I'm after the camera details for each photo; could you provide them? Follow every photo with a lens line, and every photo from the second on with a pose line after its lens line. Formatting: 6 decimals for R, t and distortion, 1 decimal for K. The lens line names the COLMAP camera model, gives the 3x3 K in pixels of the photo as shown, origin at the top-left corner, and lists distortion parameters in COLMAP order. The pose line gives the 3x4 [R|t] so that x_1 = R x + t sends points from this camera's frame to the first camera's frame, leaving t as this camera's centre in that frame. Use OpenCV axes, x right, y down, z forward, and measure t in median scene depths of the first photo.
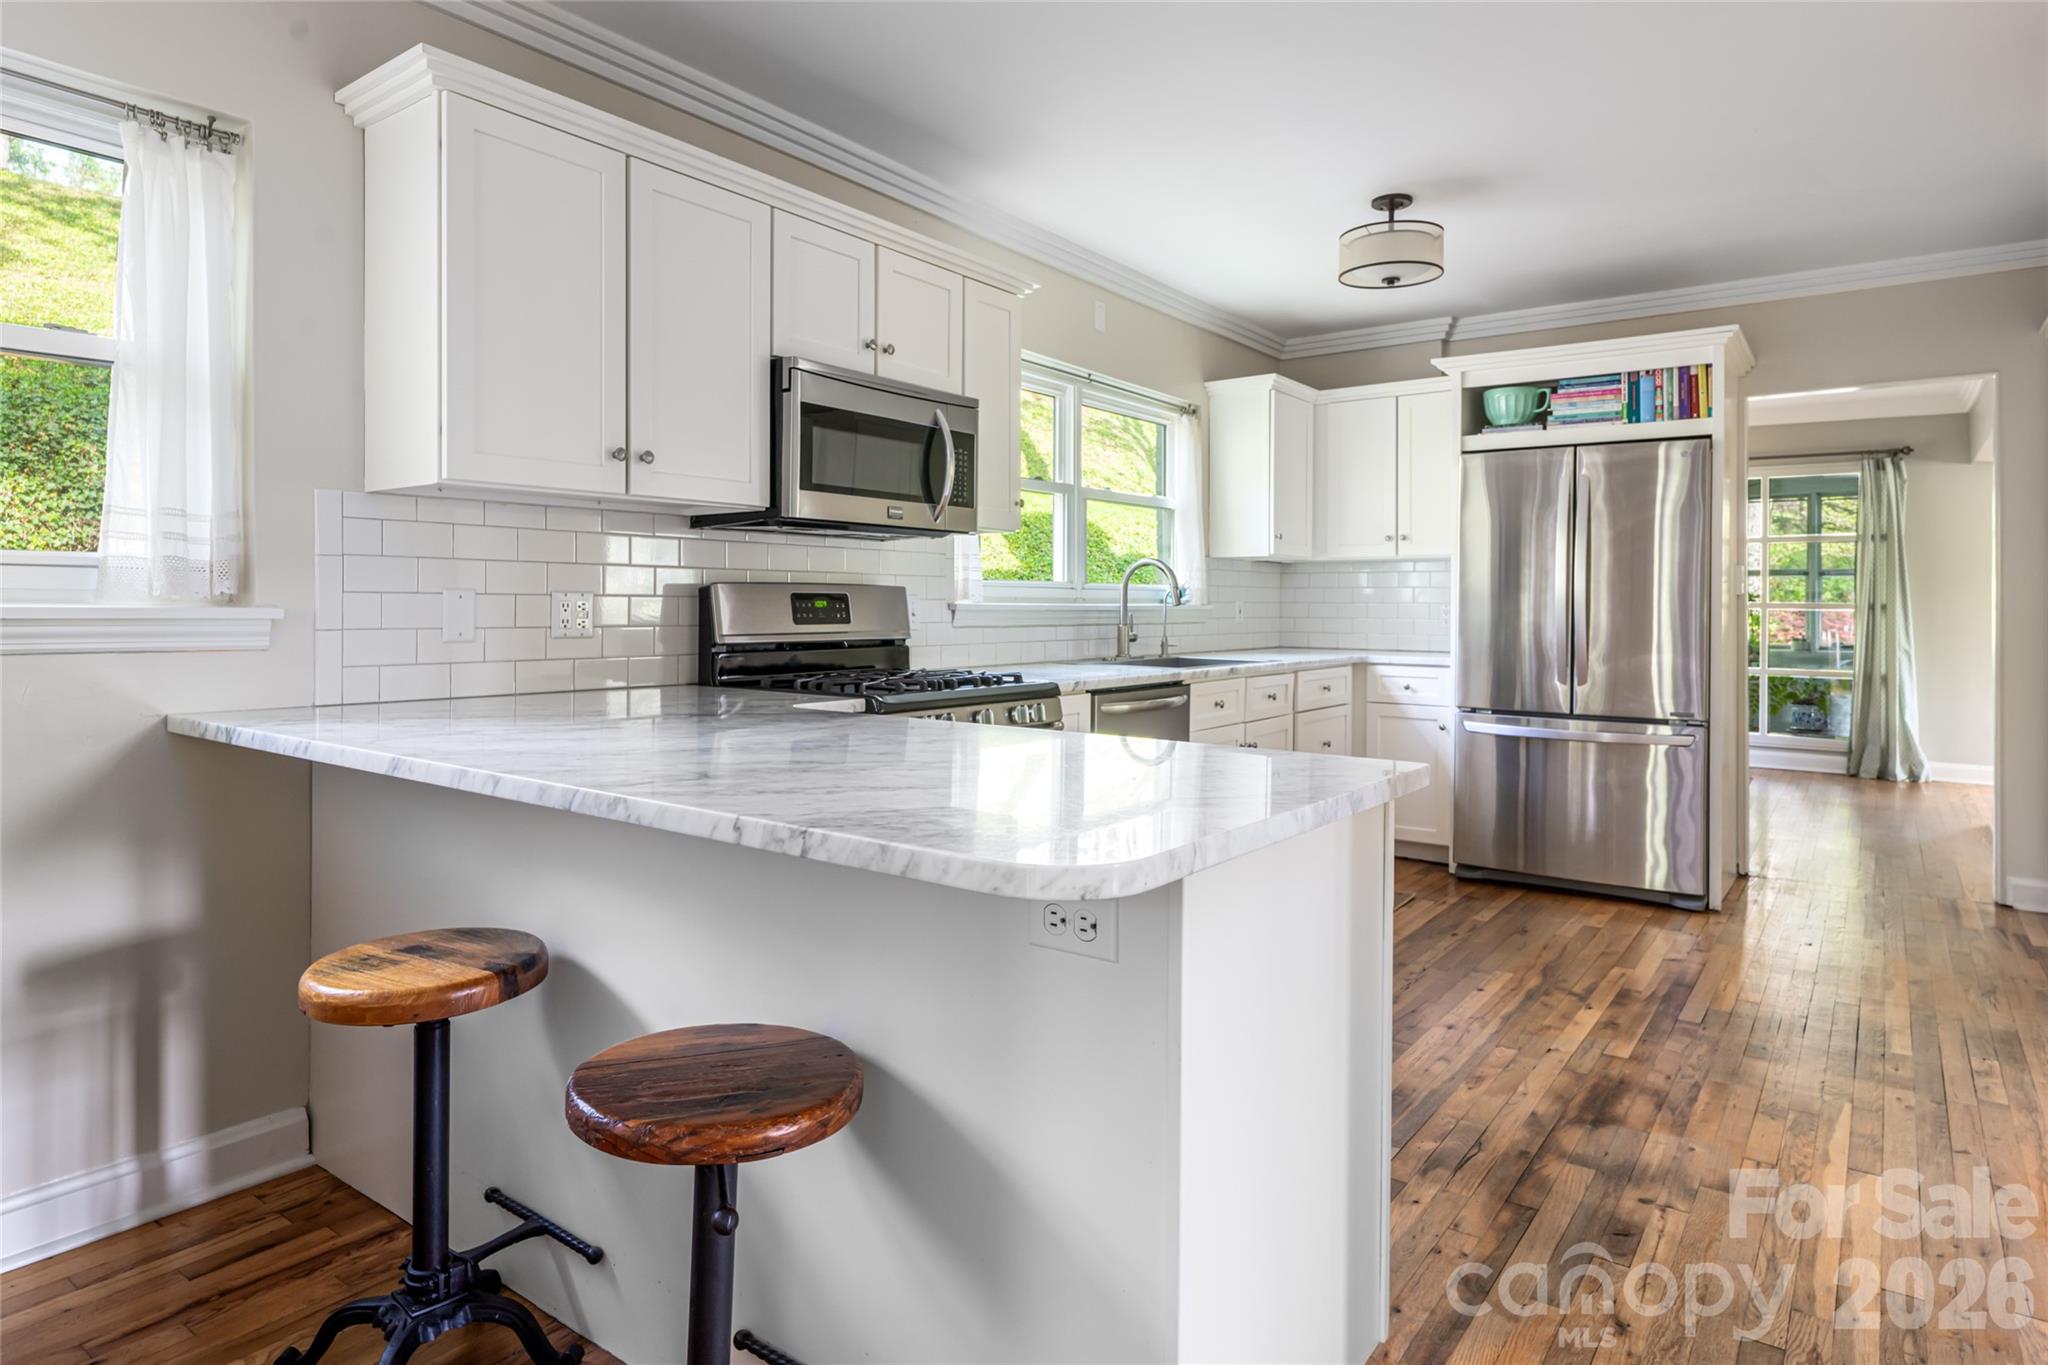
lens RADIAL K [[1166.6, 0, 998.3], [0, 1166.6, 623.7], [0, 0, 1]] dist [-0.007102, 0.001753]
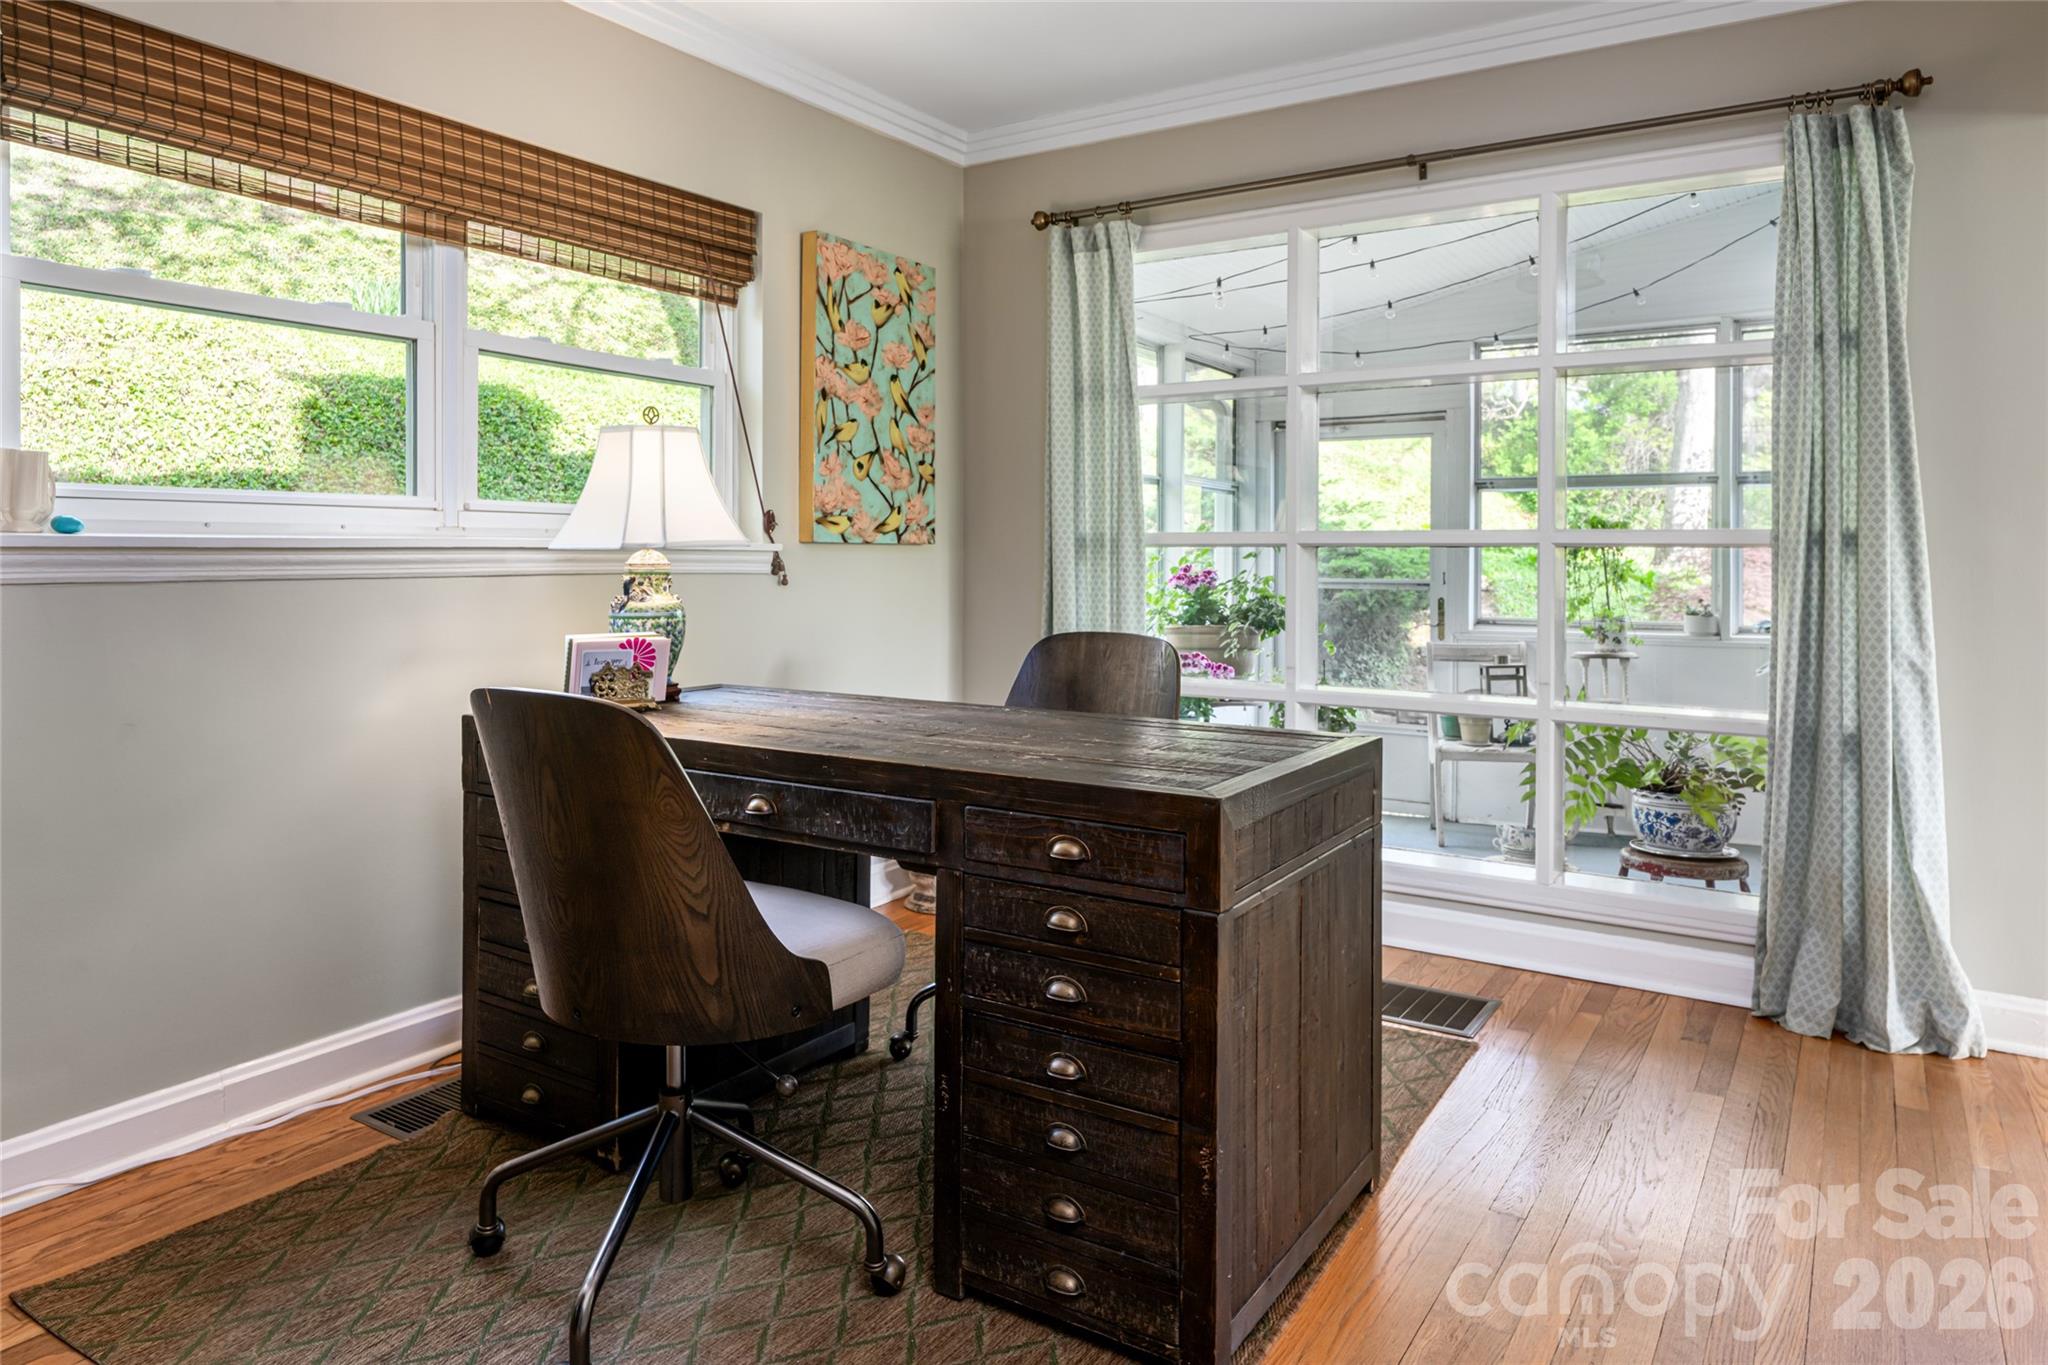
lens RADIAL K [[1288.9, 0, 1035.1], [0, 1288.9, 565.0], [0, 0, 1]] dist [0.006146, -0.003188]
pose [[0.997386, 0.002340, 0.072221, 0.488321], [-0.001720, 0.999961, -0.008656, -0.002442], [-0.072238, 0.008509, 0.997351, 0.629545]]
